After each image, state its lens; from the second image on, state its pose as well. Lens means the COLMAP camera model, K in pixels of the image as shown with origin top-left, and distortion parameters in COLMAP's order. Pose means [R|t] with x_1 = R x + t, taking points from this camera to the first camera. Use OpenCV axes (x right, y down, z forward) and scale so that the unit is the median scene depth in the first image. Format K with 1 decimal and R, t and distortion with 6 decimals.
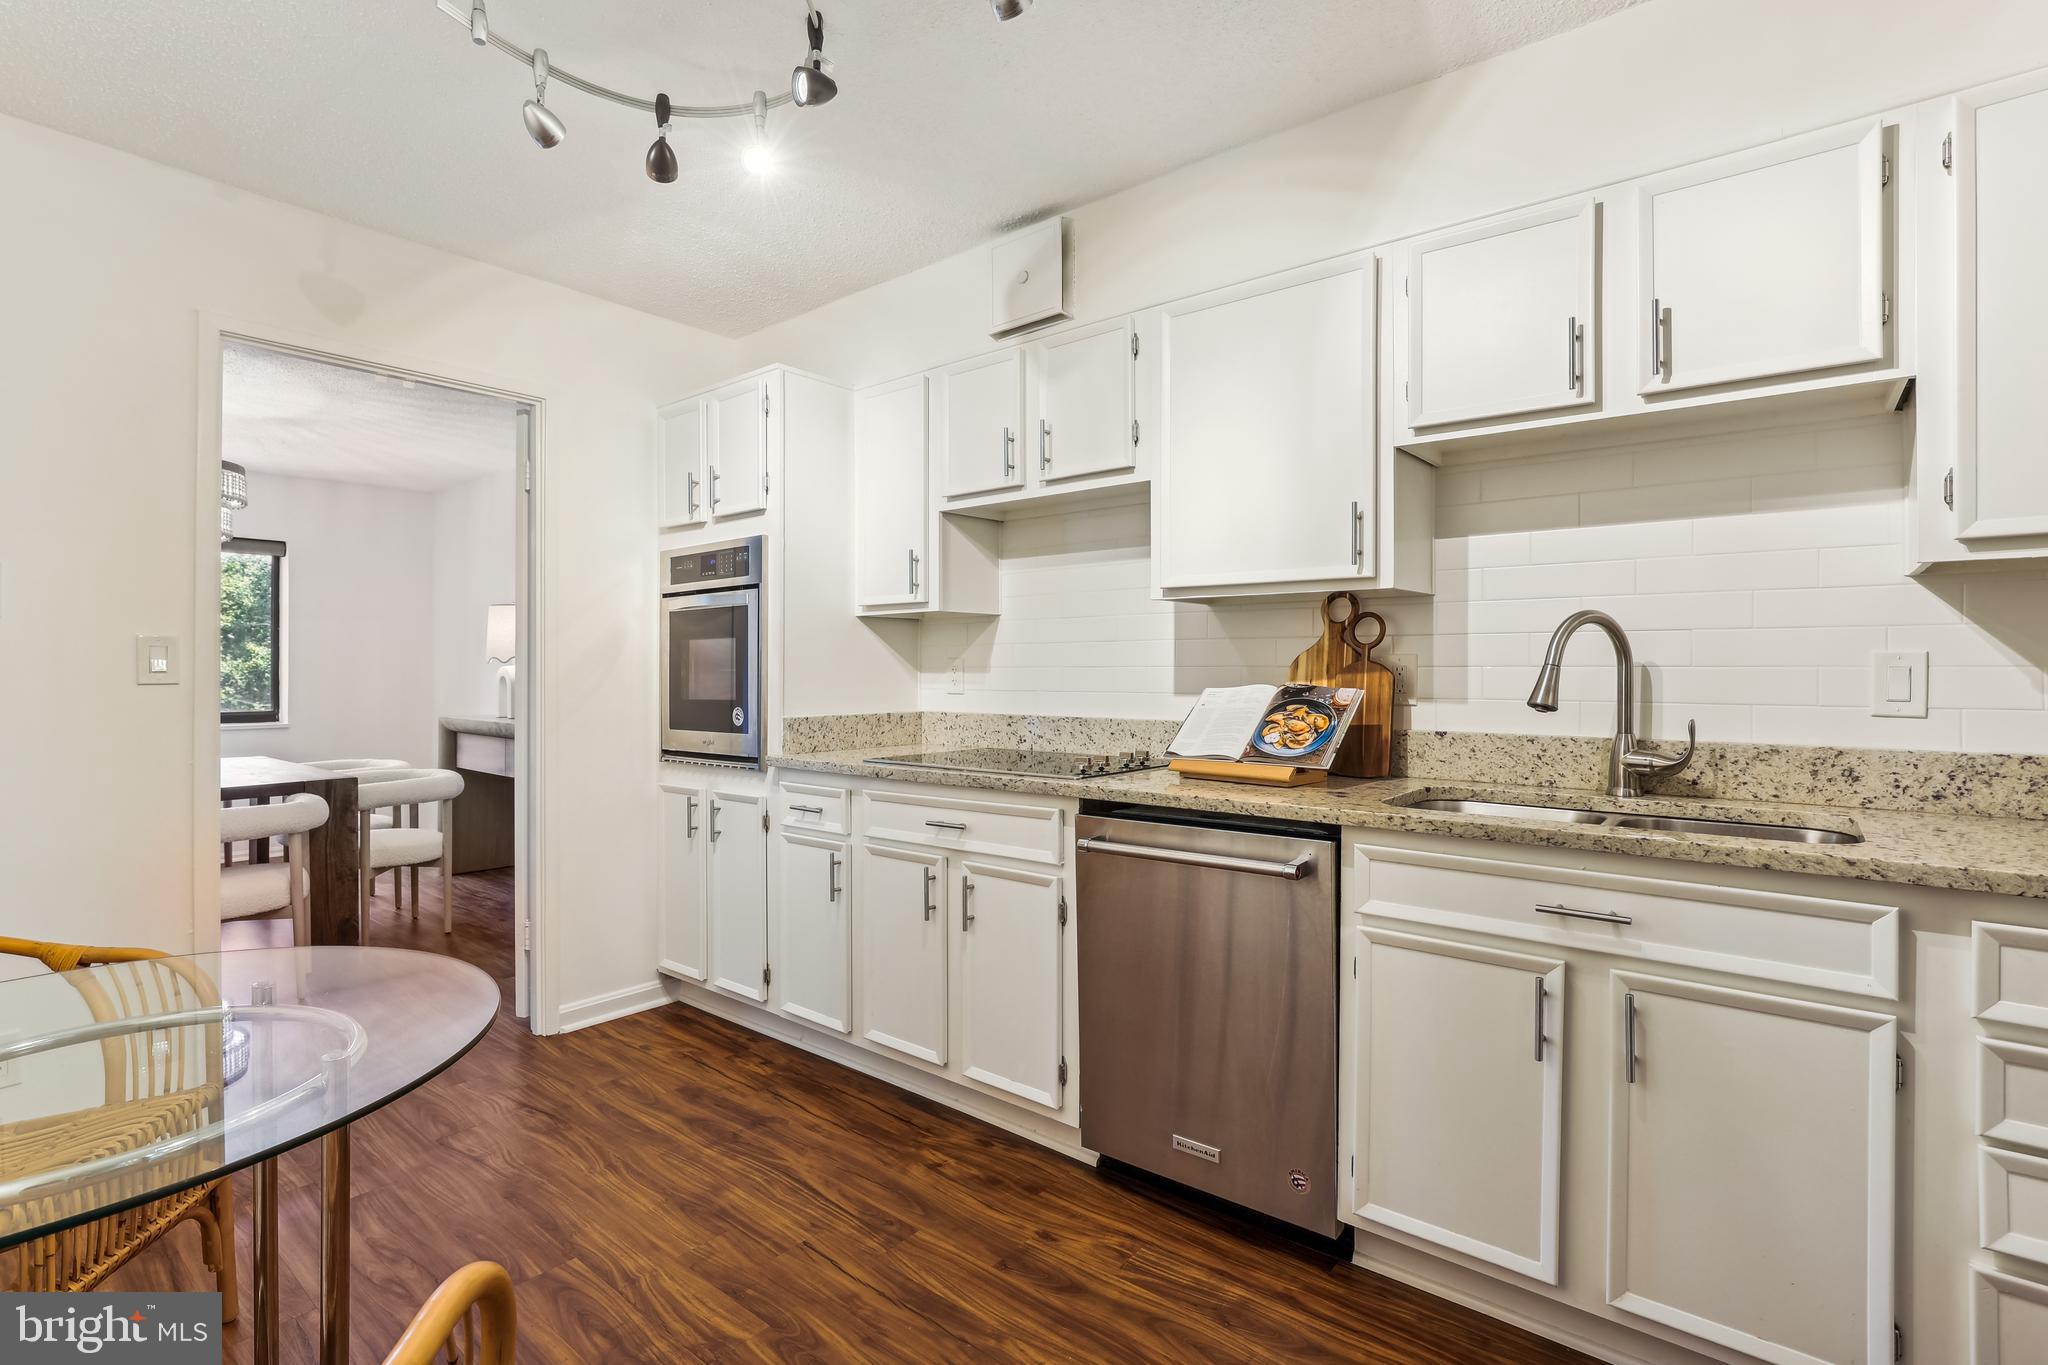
lens RADIAL K [[952.6, 0, 1028.8], [0, 952.6, 669.2], [0, 0, 1]] dist [-0.016547, 0.001605]
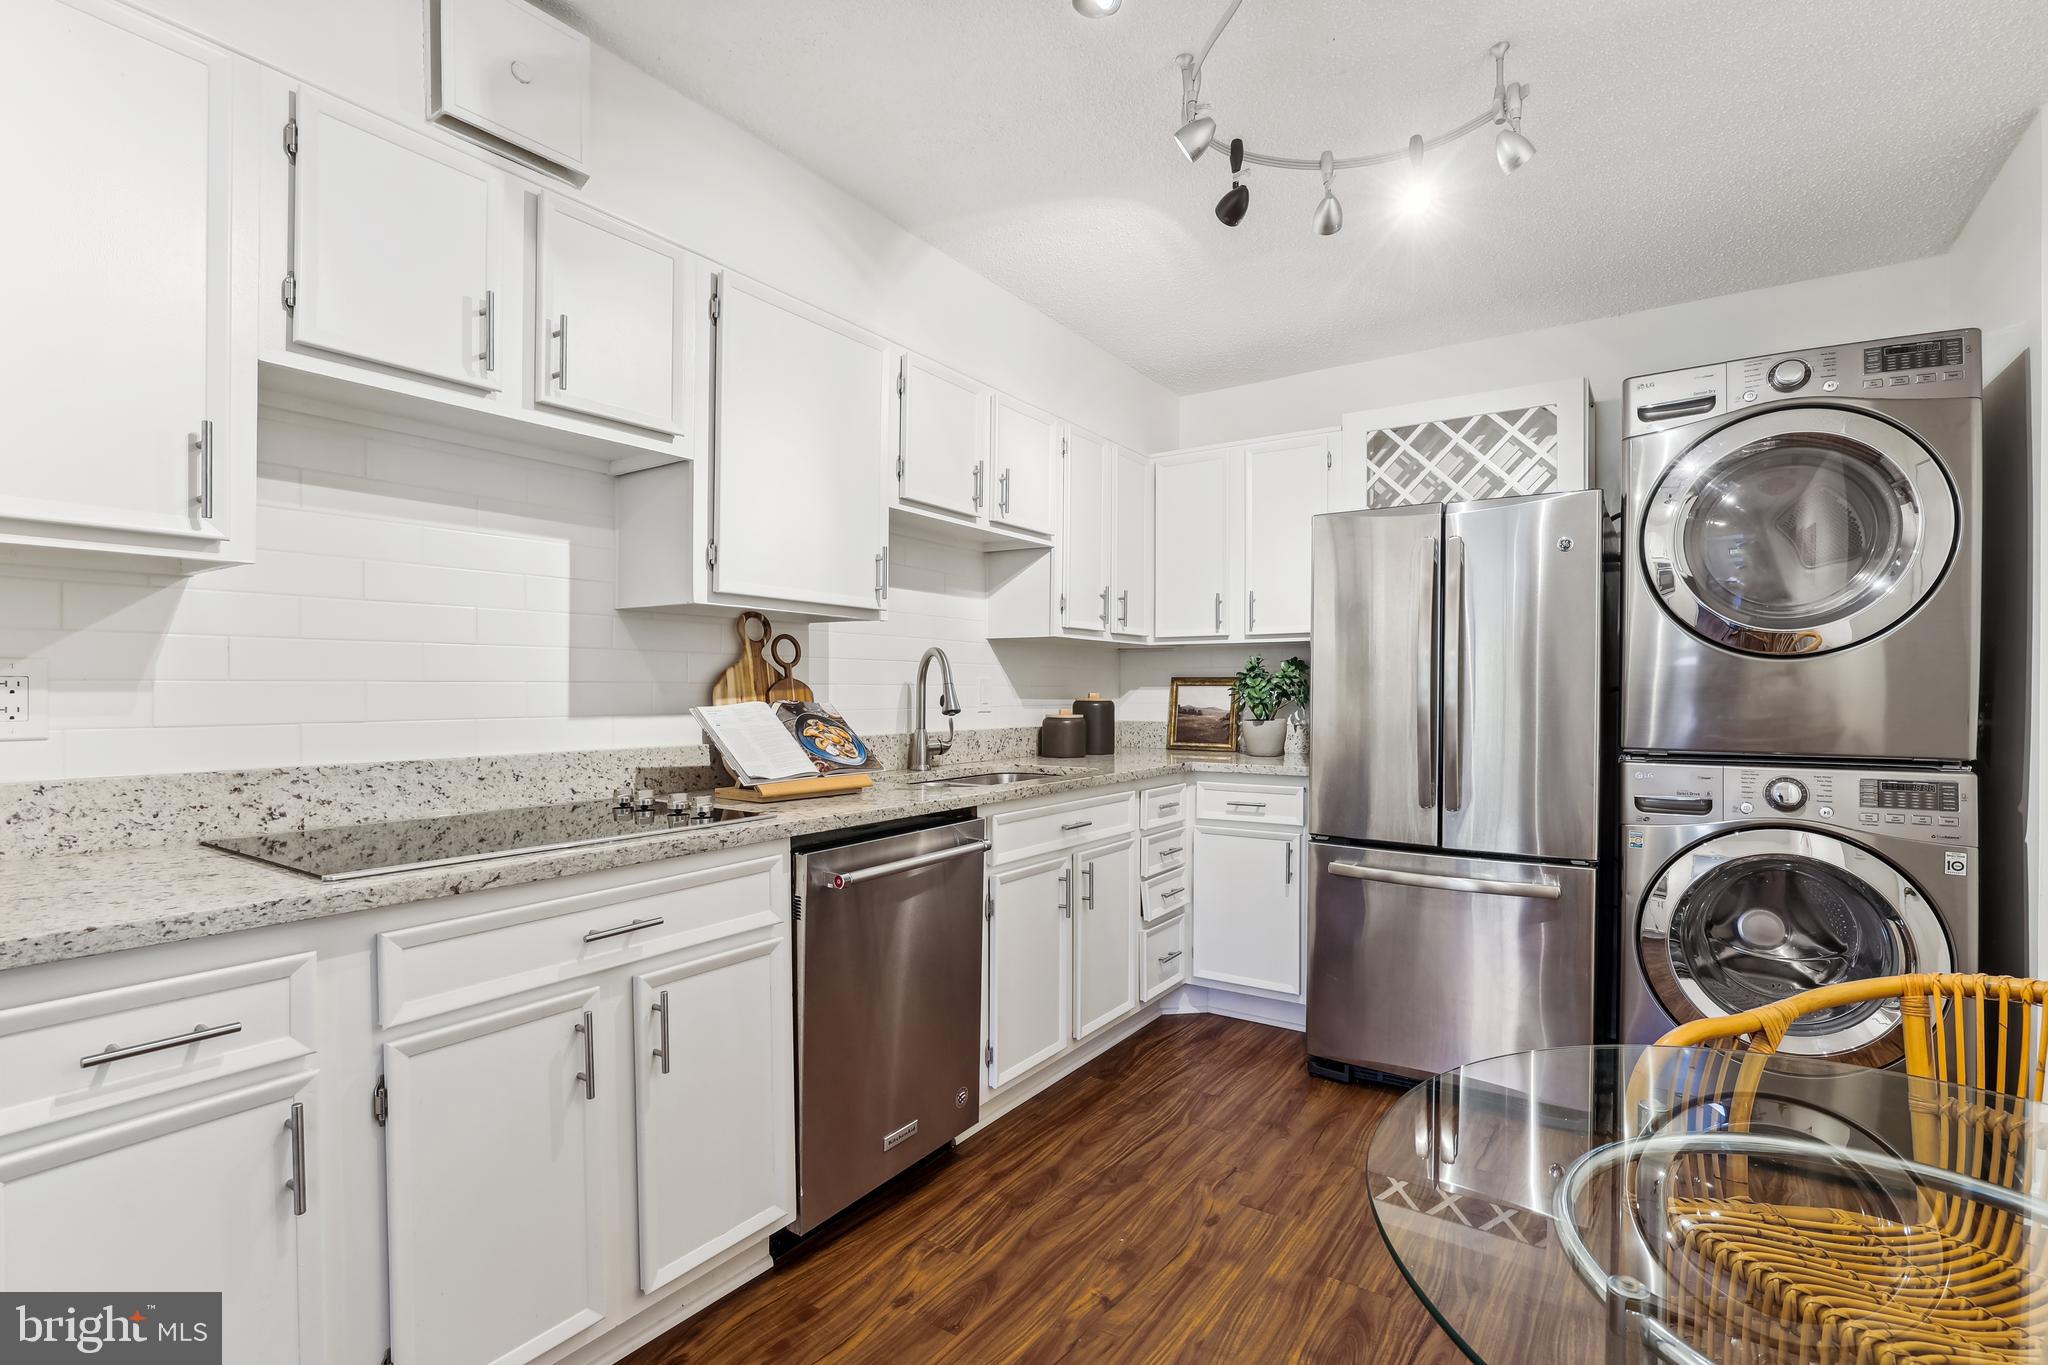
lens RADIAL K [[949.7, 0, 1029.8], [0, 949.7, 700.2], [0, 0, 1]] dist [-0.016568, 0.001018]
pose [[-0.086060, -0.010942, 0.996230, -0.862238], [-0.000081, 0.999940, 0.010976, 0.004654], [-0.996290, 0.000864, -0.086056, 0.915902]]
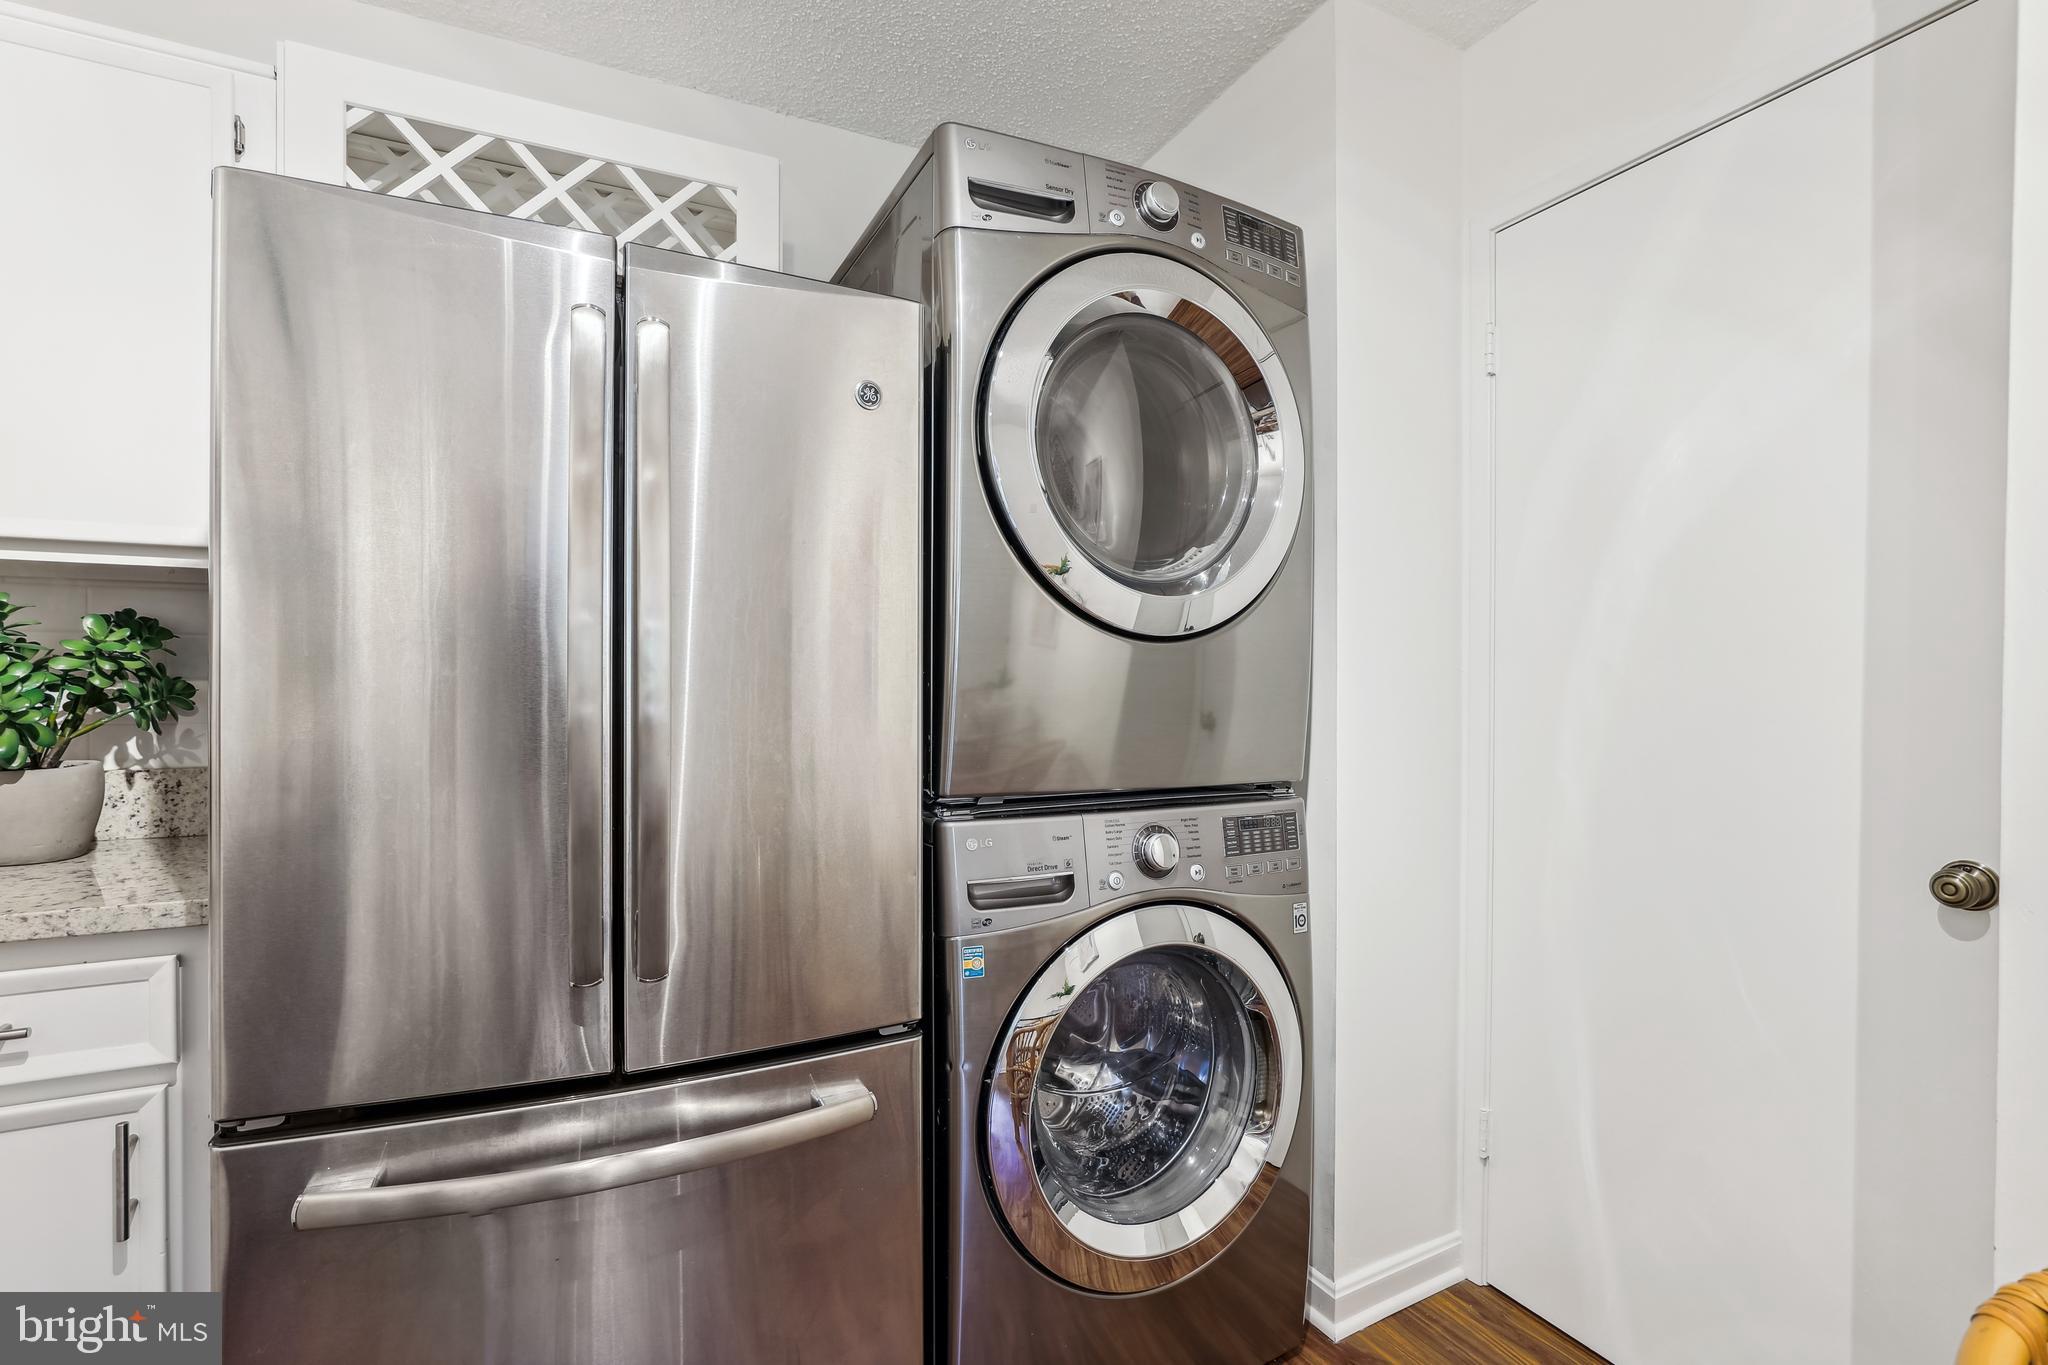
lens RADIAL K [[967.9, 0, 1034.2], [0, 967.9, 697.3], [0, 0, 1]] dist [-0.013630, 0.001003]
pose [[-0.908481, -0.003598, 0.417910, -0.064800], [-0.002035, 0.999989, 0.004187, 0.007194], [-0.417920, 0.002953, -0.908479, 0.641442]]
